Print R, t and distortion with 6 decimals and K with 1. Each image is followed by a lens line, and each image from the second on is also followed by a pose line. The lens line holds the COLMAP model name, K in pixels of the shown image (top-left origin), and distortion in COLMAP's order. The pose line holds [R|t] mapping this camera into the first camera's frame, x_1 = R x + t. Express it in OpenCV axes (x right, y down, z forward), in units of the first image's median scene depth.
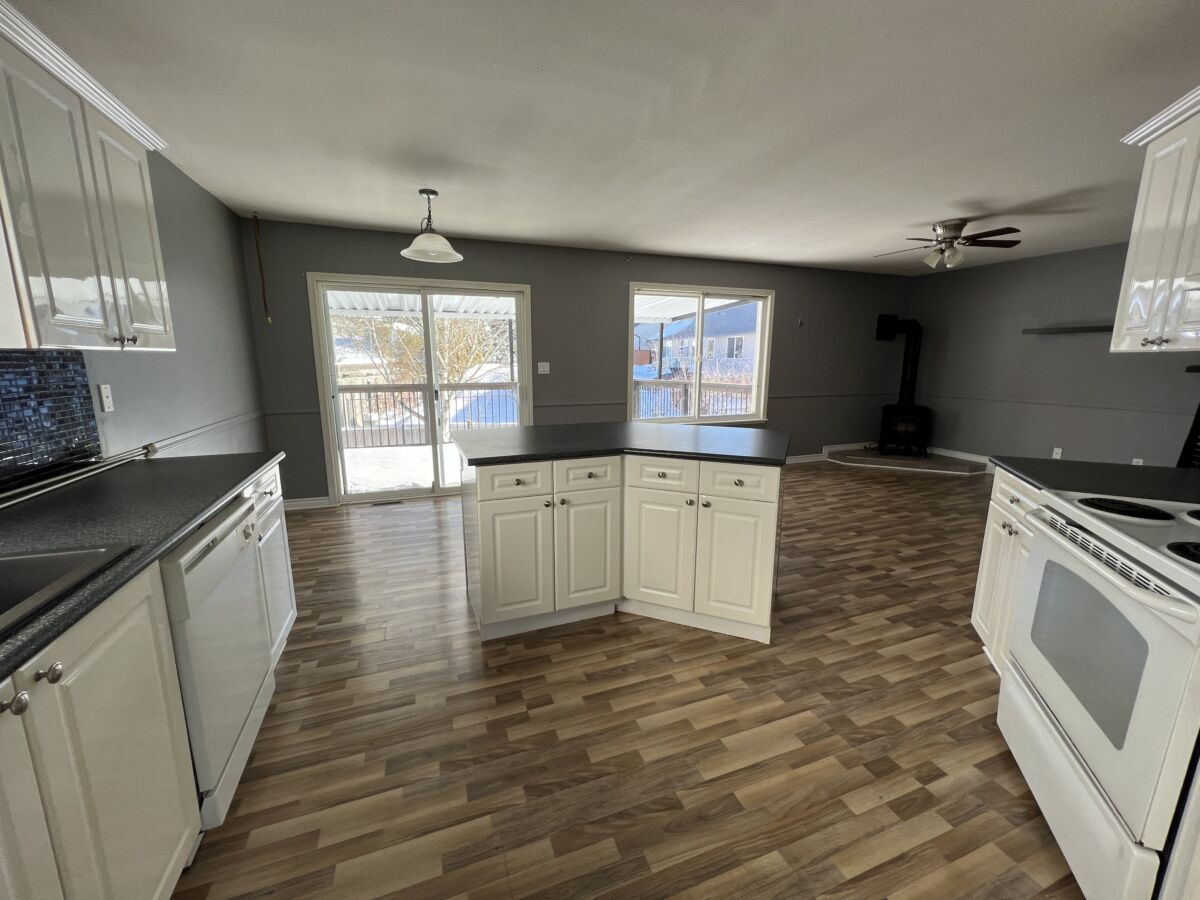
lens RADIAL K [[477.9, 0, 596.6], [0, 477.9, 447.5], [0, 0, 1]] dist [-0.001374, 0.000066]
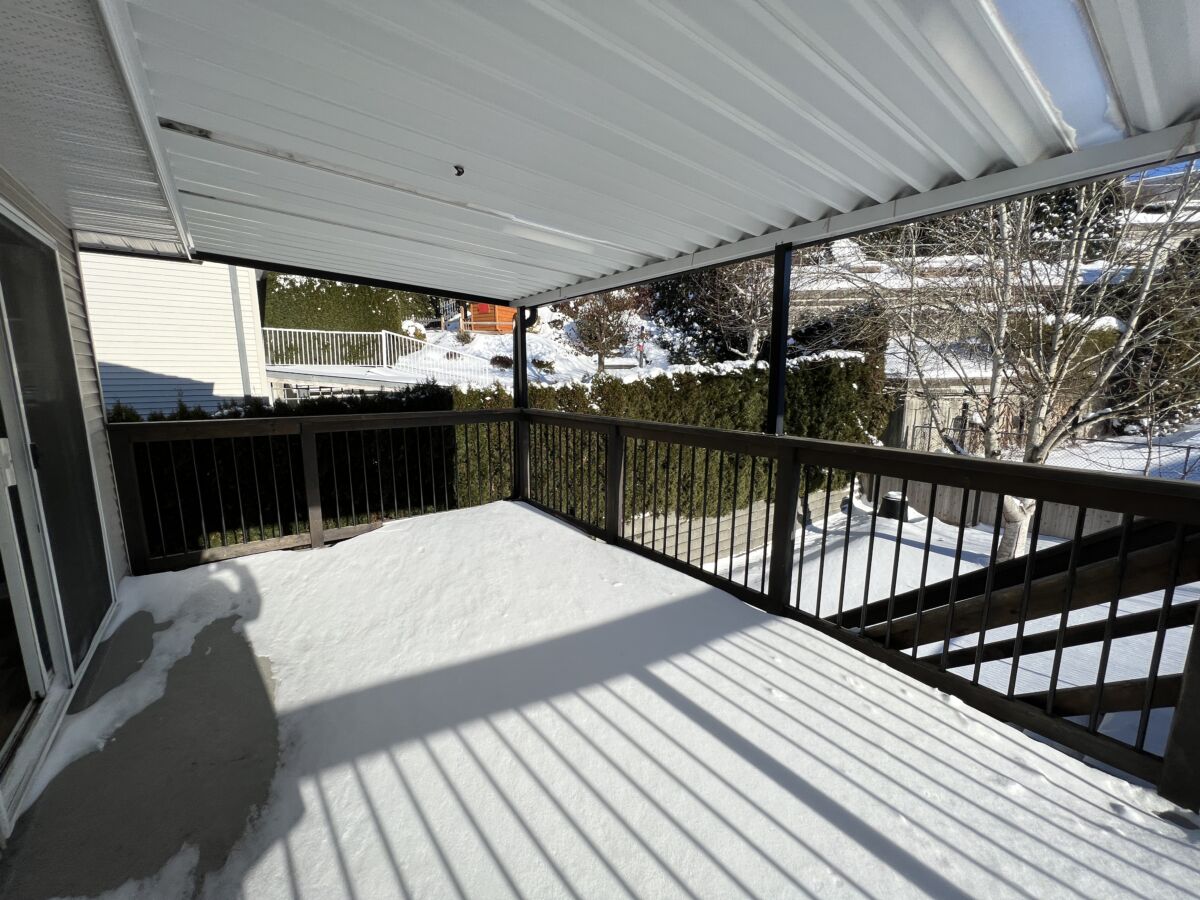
lens RADIAL K [[478.6, 0, 600.0], [0, 478.6, 450.0], [0, 0, 1]] dist [0.007697, -0.000030]
pose [[0.288657, 0.147890, -0.945942, 0.211131], [-0.171241, 0.980042, 0.100966, -0.259730], [0.941994, 0.132839, 0.308221, 1.475402]]
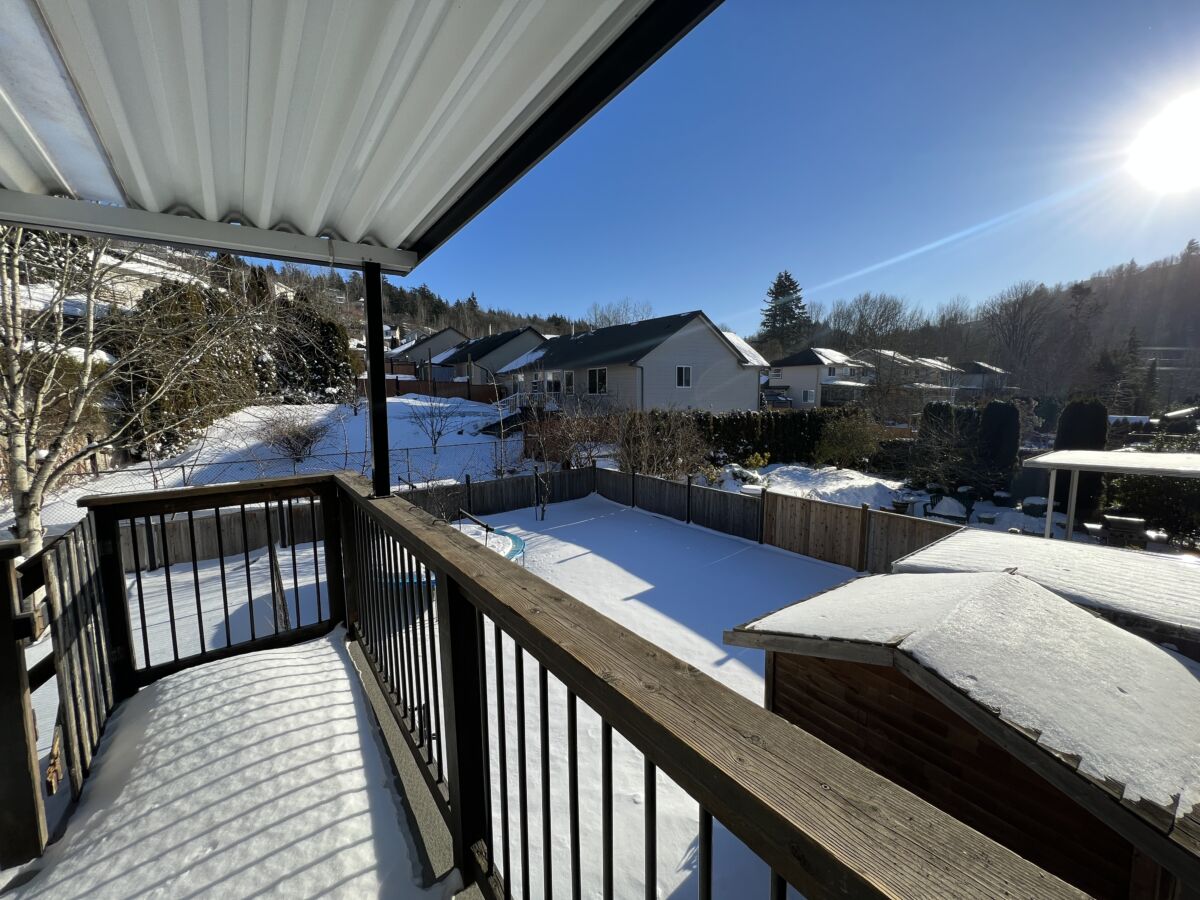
lens RADIAL K [[477.9, 0, 596.6], [0, 477.9, 447.5], [0, 0, 1]] dist [-0.001374, 0.000066]
pose [[0.959096, -0.044155, 0.279618, 0.365957], [0.064865, 0.995759, -0.065246, -0.297534], [-0.275551, 0.080715, 0.957892, 1.548218]]
